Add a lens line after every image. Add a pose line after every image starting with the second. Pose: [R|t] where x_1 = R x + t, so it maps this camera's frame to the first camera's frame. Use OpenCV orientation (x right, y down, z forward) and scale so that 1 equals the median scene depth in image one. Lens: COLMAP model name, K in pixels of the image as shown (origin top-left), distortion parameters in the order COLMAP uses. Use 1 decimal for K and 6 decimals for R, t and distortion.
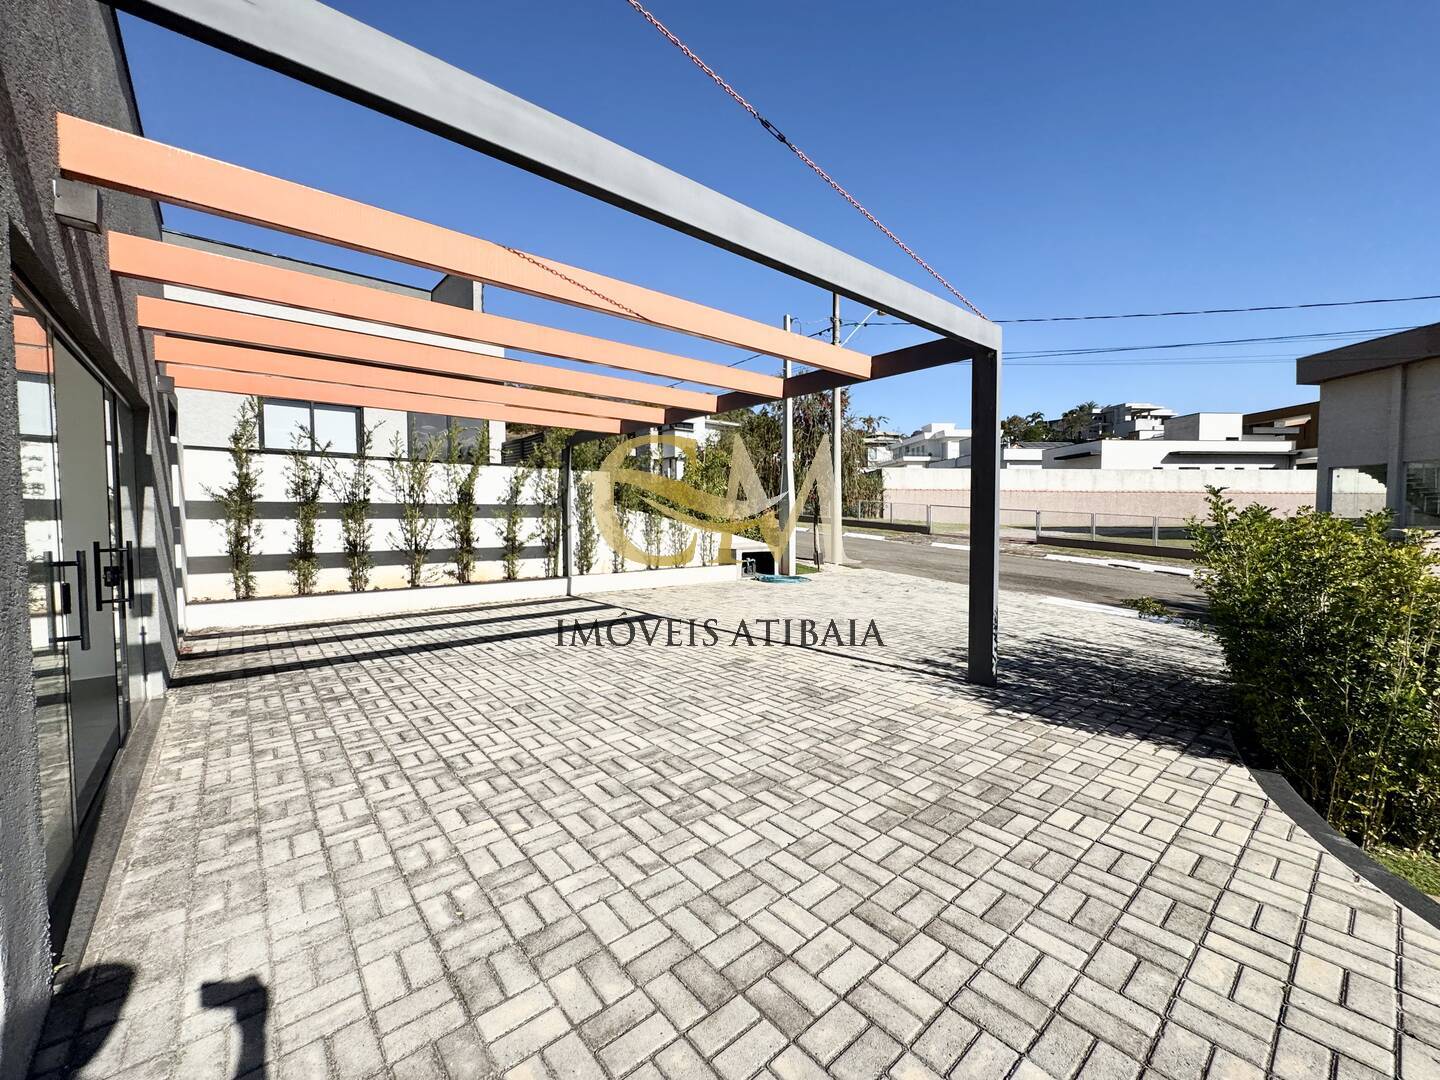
lens RADIAL K [[579.0, 0, 719.8], [0, 579.0, 537.0], [0, 0, 1]] dist [-0.000533, -0.000130]
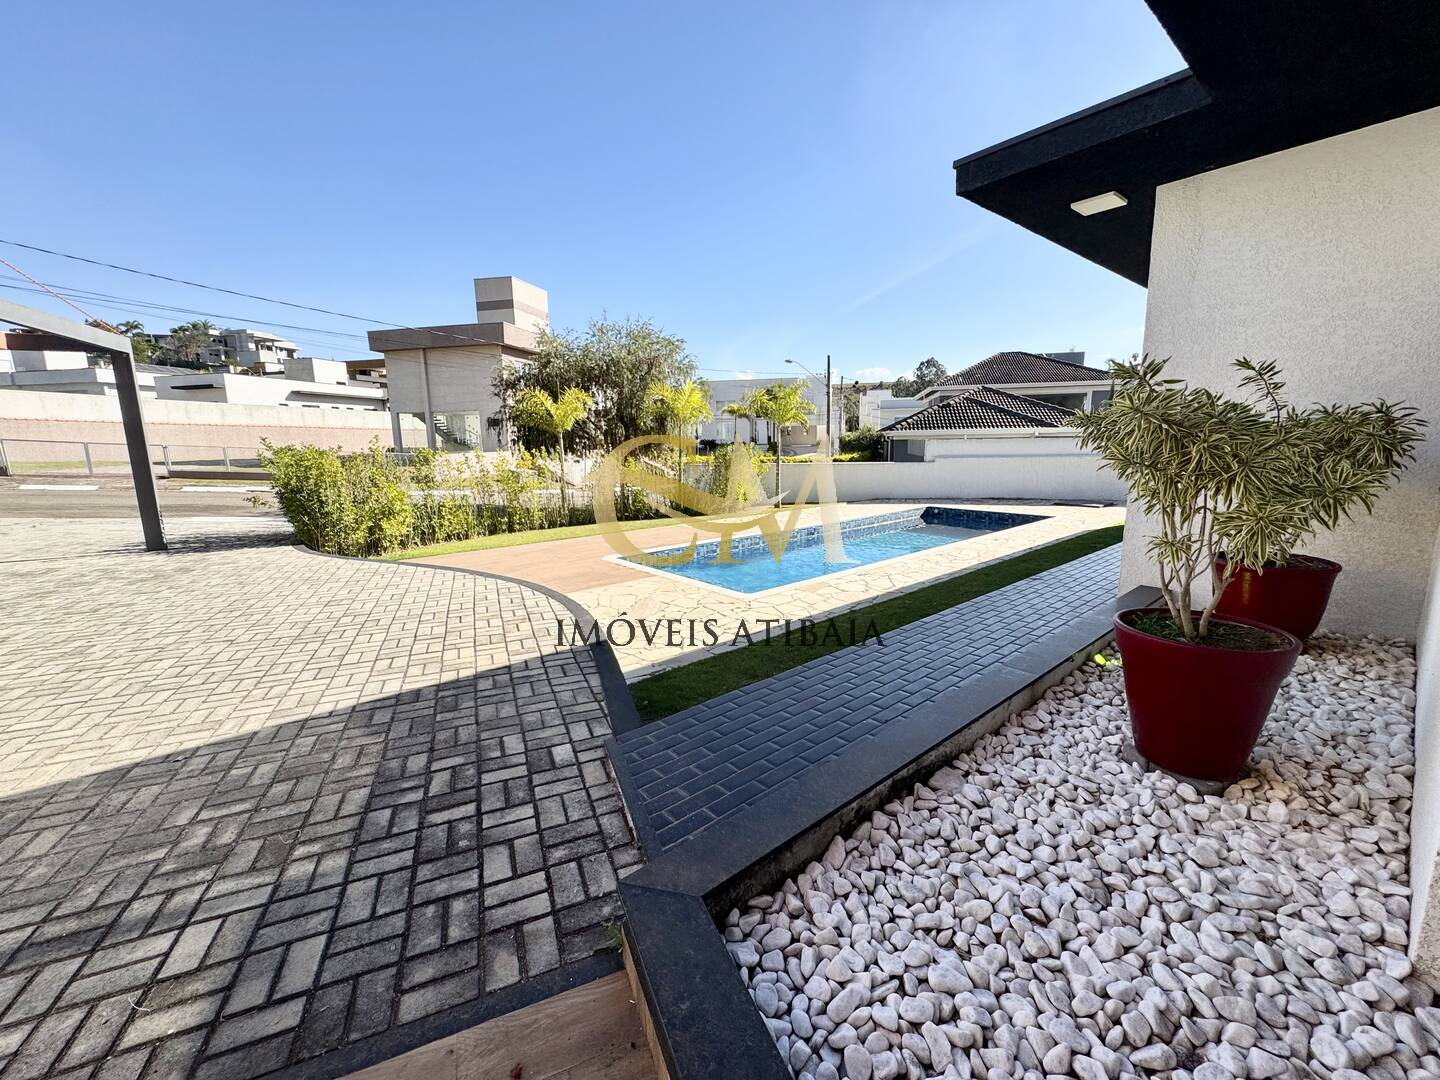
lens RADIAL K [[579.0, 0, 718.2], [0, 579.0, 538.6], [0, 0, 1]] dist [-0.000533, -0.000130]
pose [[0.300814, -0.164483, 0.939391, -0.079045], [0.051460, 0.986379, 0.156232, 0.004225], [-0.952293, 0.001344, 0.305181, -0.133958]]
